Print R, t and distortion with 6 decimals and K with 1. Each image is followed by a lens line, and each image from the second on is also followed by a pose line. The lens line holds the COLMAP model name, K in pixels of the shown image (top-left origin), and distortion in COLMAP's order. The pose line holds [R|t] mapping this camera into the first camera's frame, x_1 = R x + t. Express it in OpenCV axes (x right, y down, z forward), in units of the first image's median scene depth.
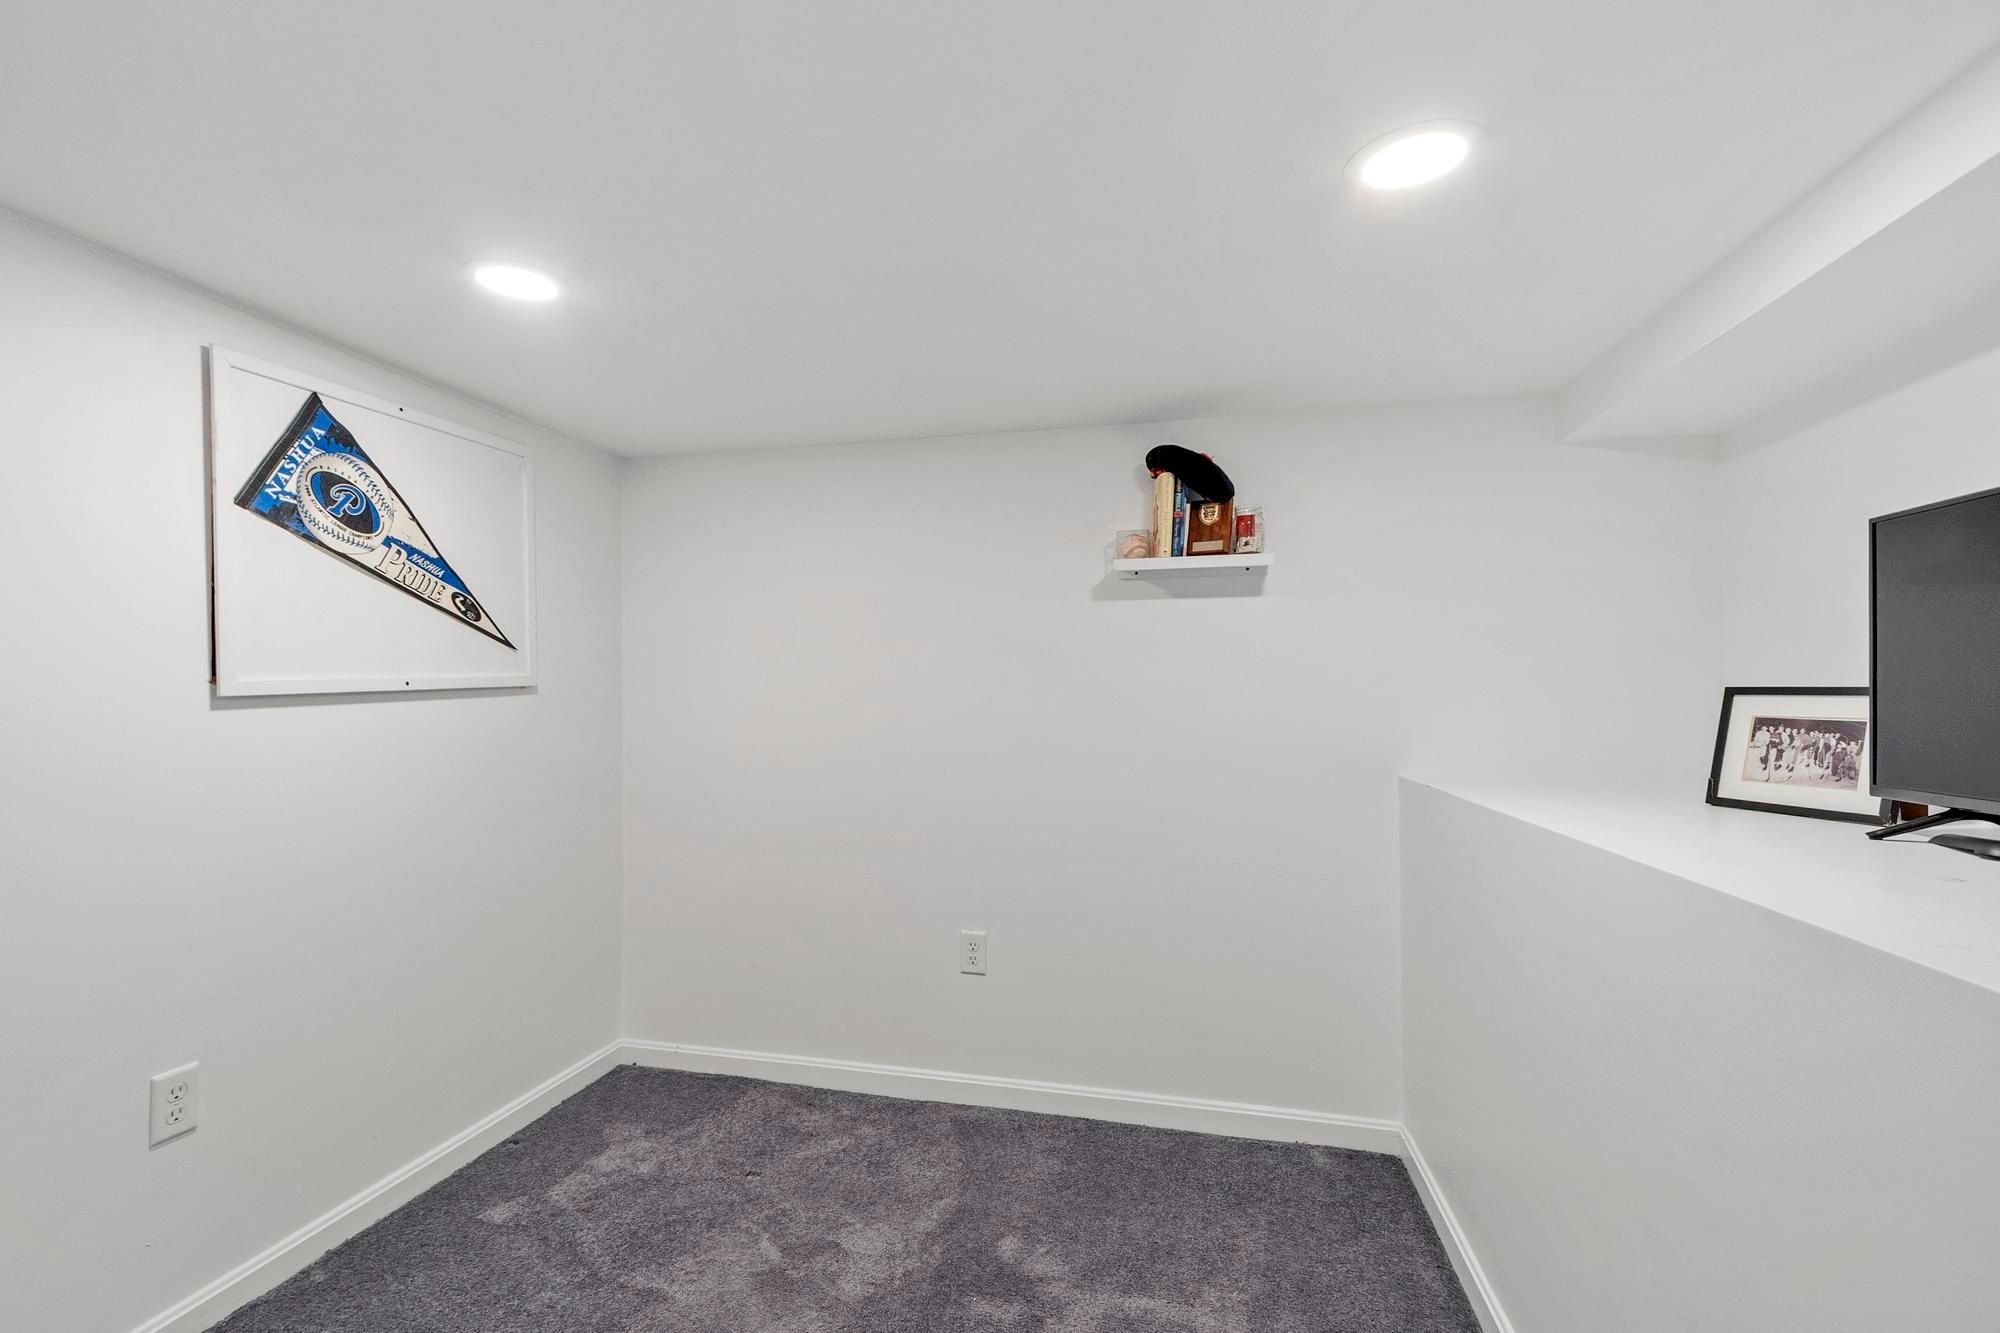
lens RADIAL K [[869.4, 0, 995.3], [0, 869.4, 681.2], [0, 0, 1]] dist [0.001232, -0.000148]
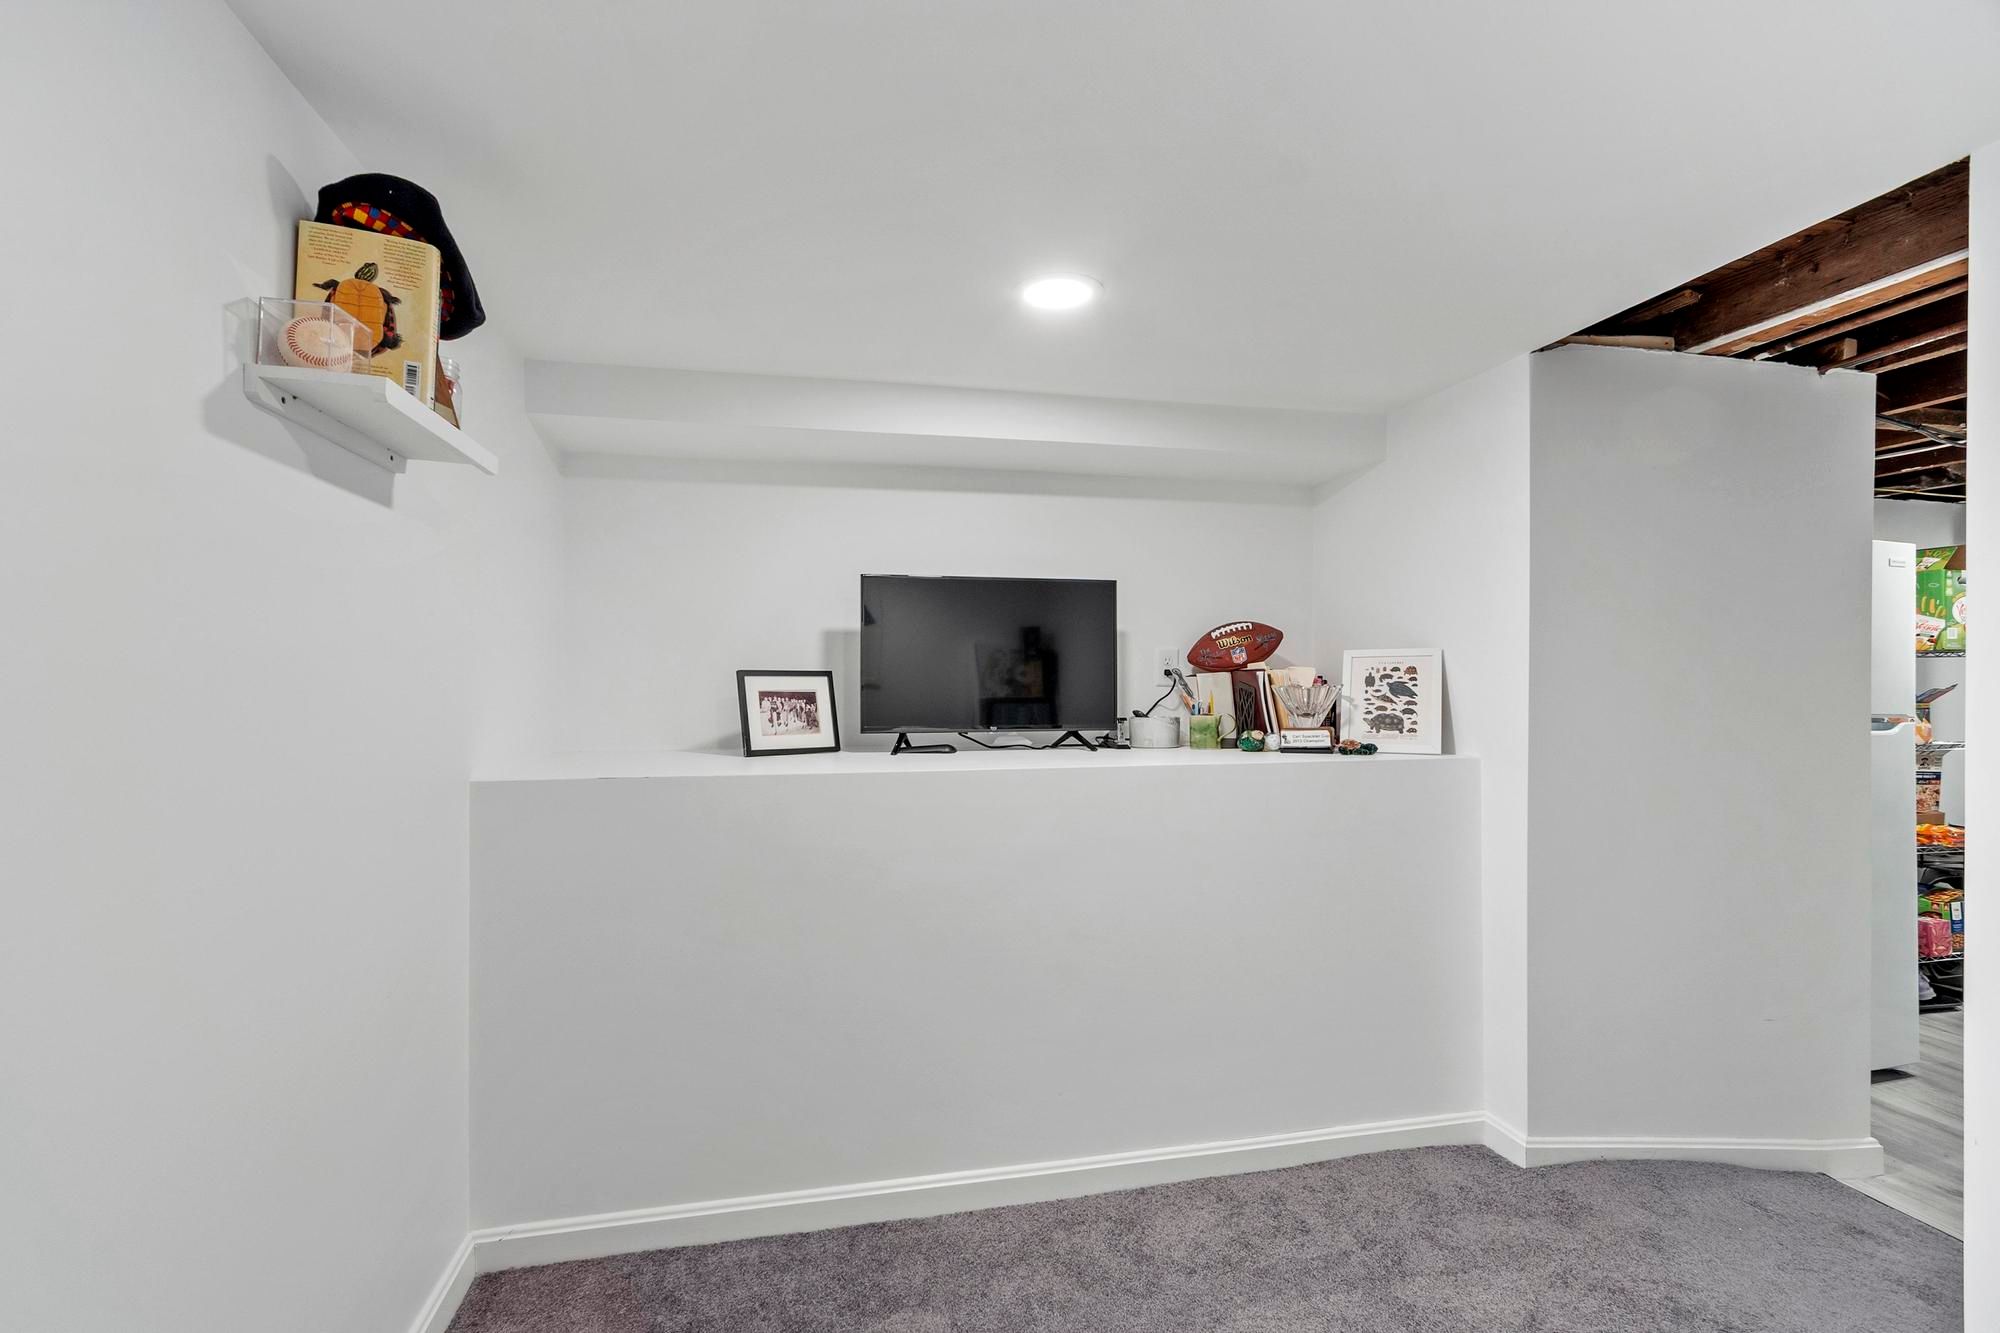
lens RADIAL K [[869.4, 0, 995.1], [0, 869.4, 664.6], [0, 0, 1]] dist [0.001232, -0.000148]
pose [[-0.426563, 0.011548, 0.904384, -0.591337], [-0.010009, 0.999797, -0.017487, 0.019545], [-0.904402, -0.016512, -0.426361, 1.300777]]
